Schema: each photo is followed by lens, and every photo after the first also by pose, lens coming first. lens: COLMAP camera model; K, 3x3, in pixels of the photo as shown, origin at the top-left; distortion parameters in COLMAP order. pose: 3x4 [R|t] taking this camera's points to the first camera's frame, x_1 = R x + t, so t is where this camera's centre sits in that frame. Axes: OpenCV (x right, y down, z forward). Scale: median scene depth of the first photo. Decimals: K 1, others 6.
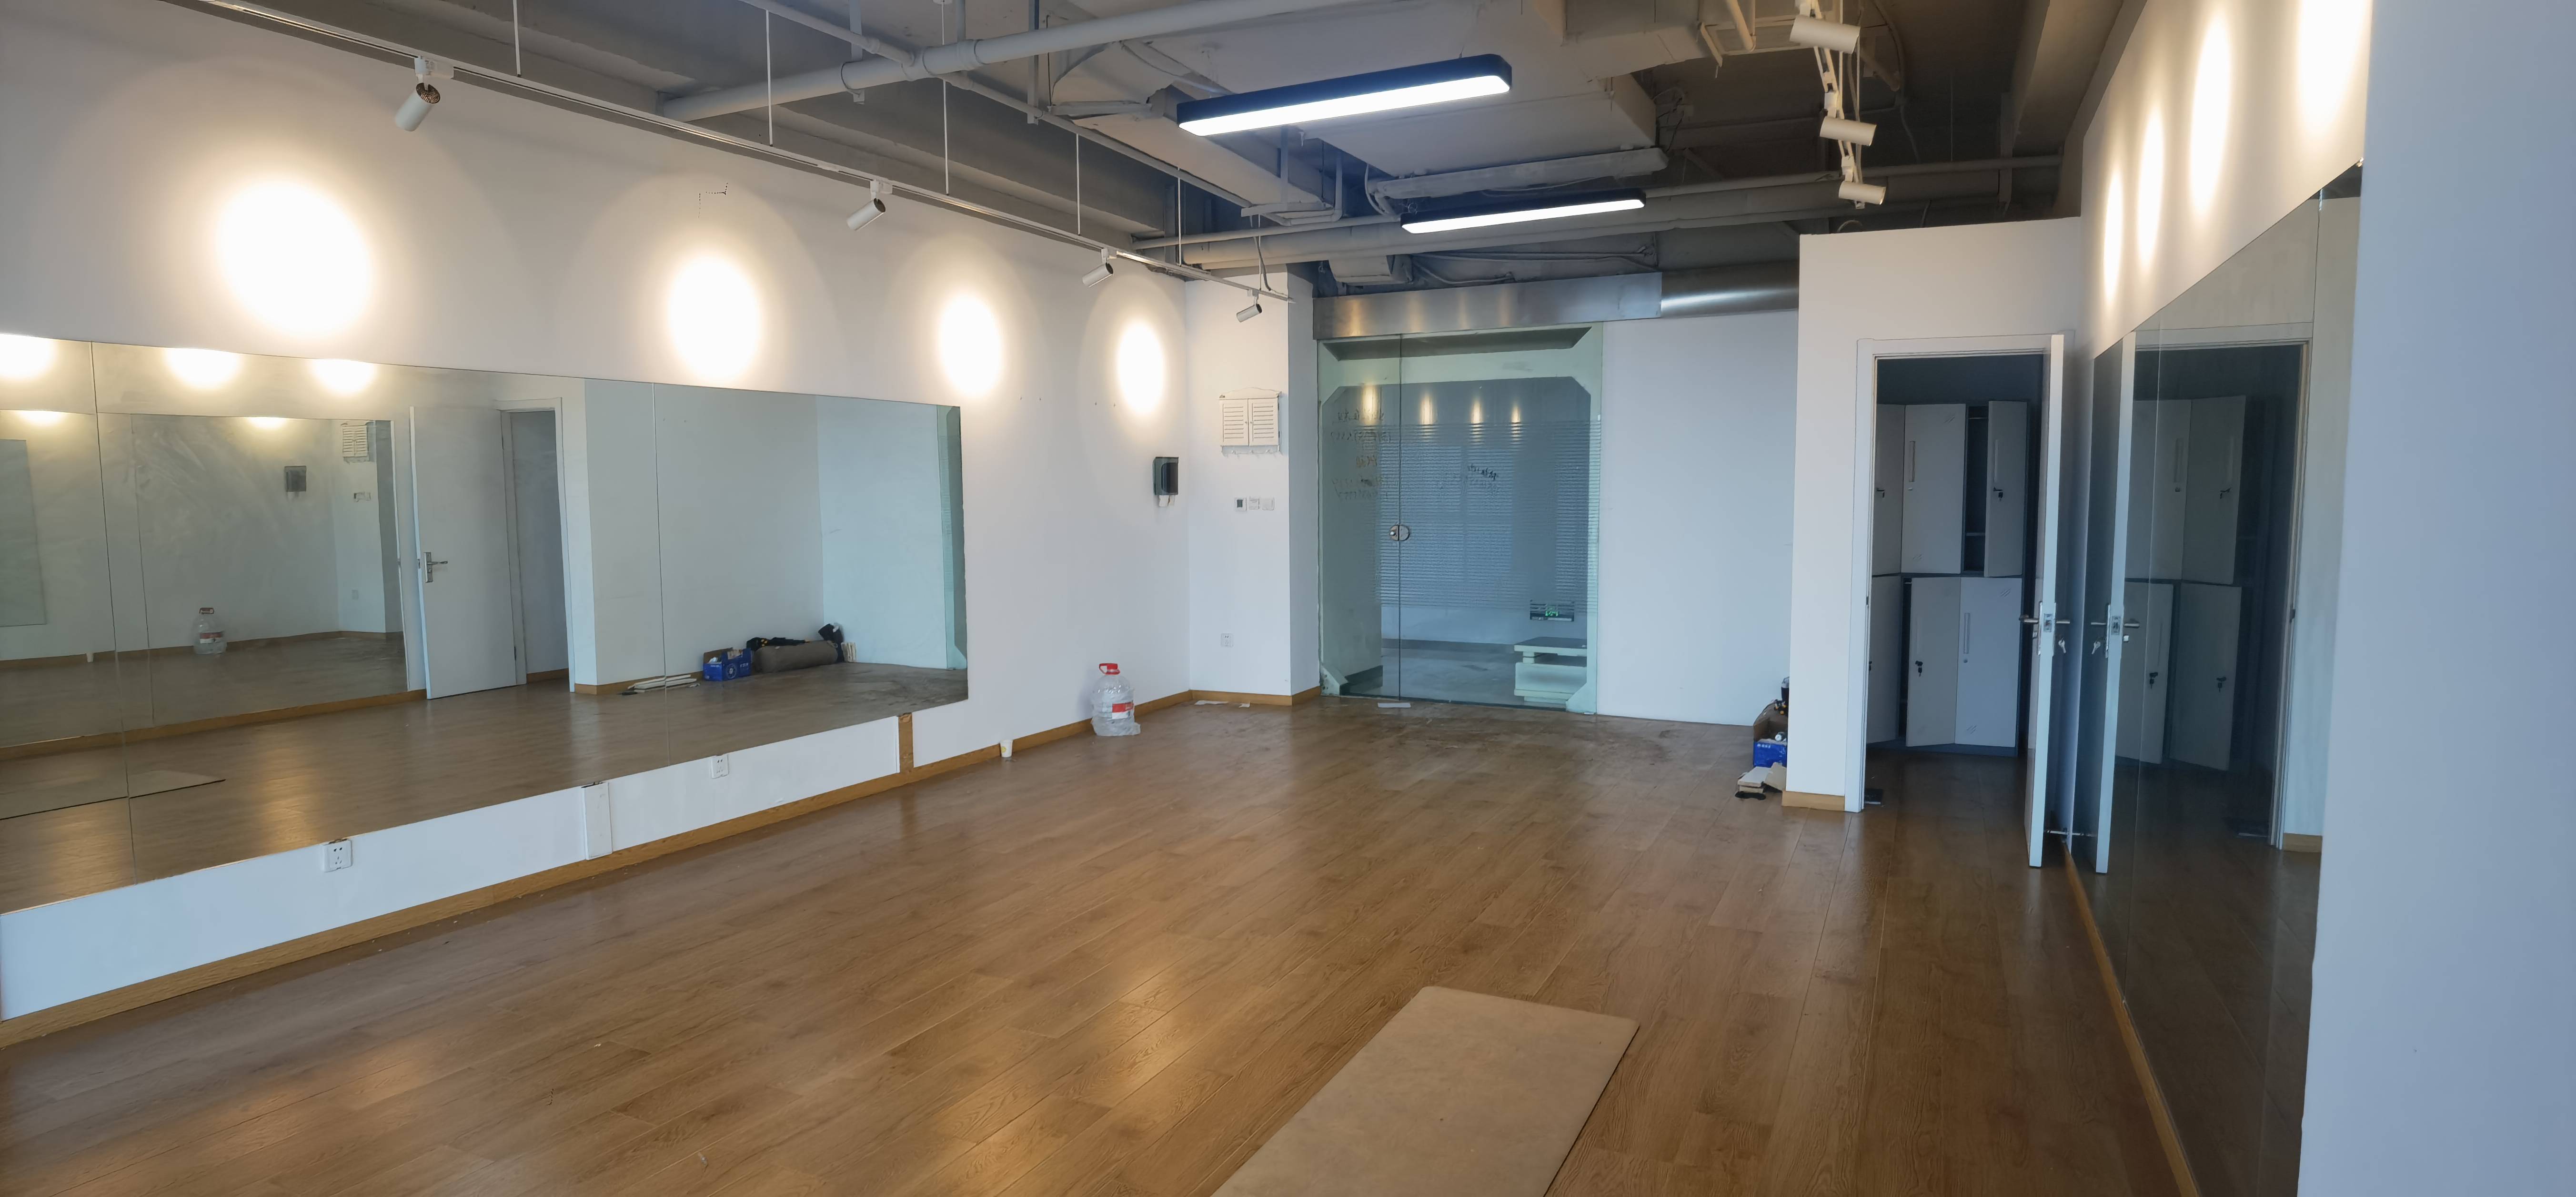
lens RADIAL K [[1331.4, 0, 1288.0], [0, 1331.4, 598.5], [0, 0, 1]] dist [0.059113, -0.163180]
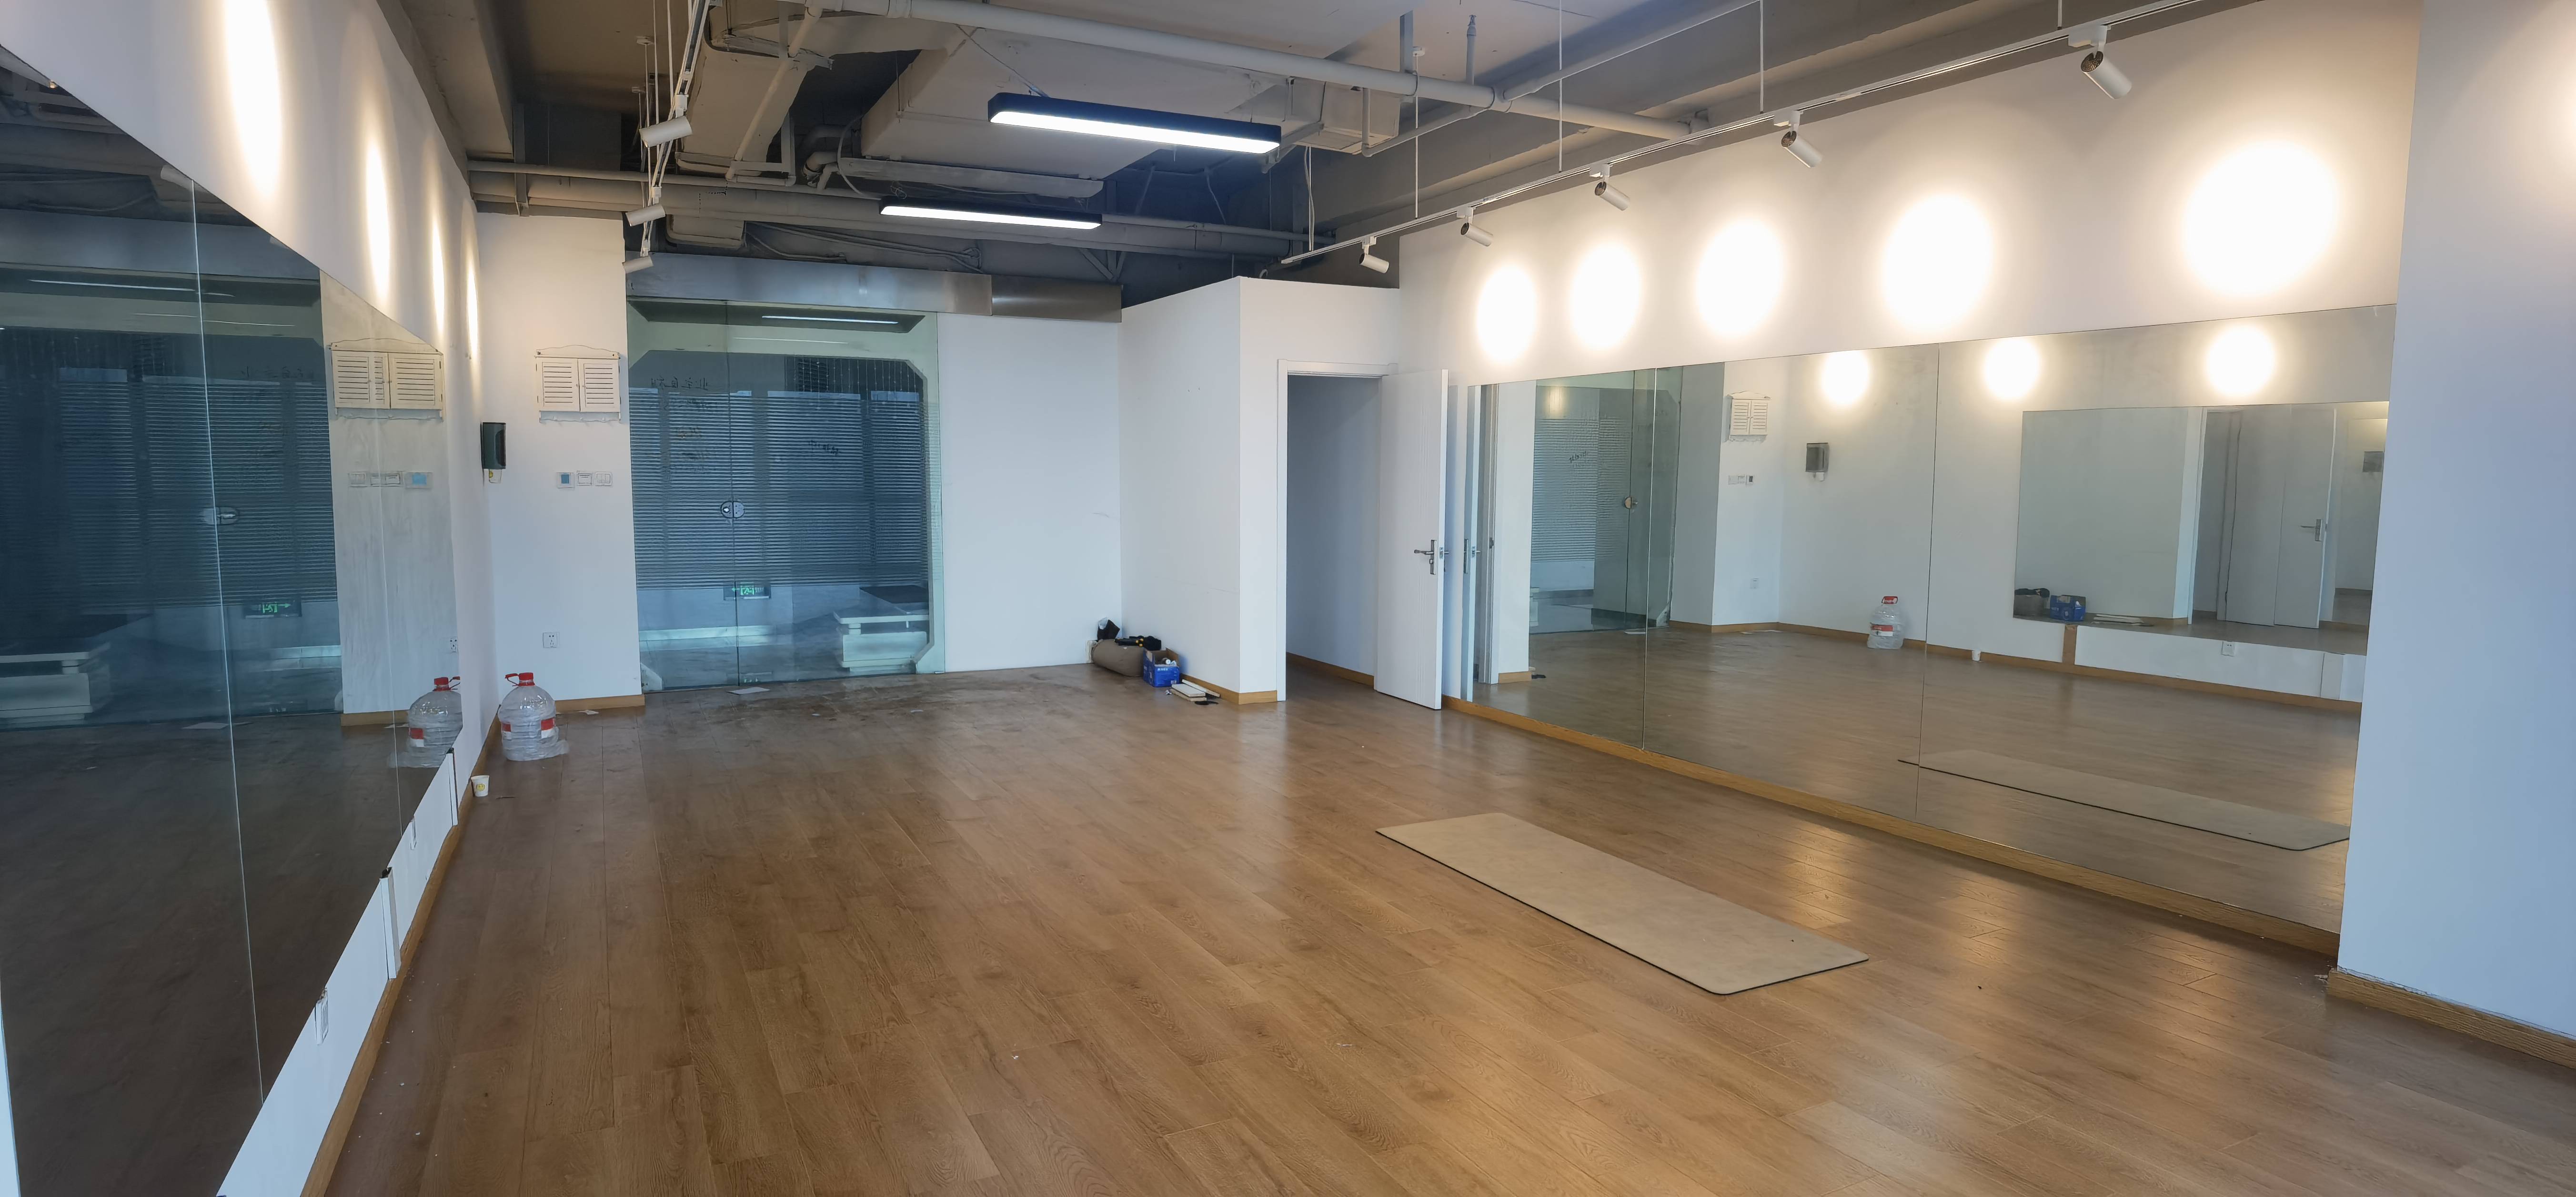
lens RADIAL K [[1331.4, 0, 1288.0], [0, 1331.4, 598.5], [0, 0, 1]] dist [0.059113, -0.163180]
pose [[0.593972, -0.071283, 0.801321, -0.490253], [0.060266, 0.997210, 0.044036, -0.004889], [-0.802225, 0.022136, 0.596611, 0.124070]]
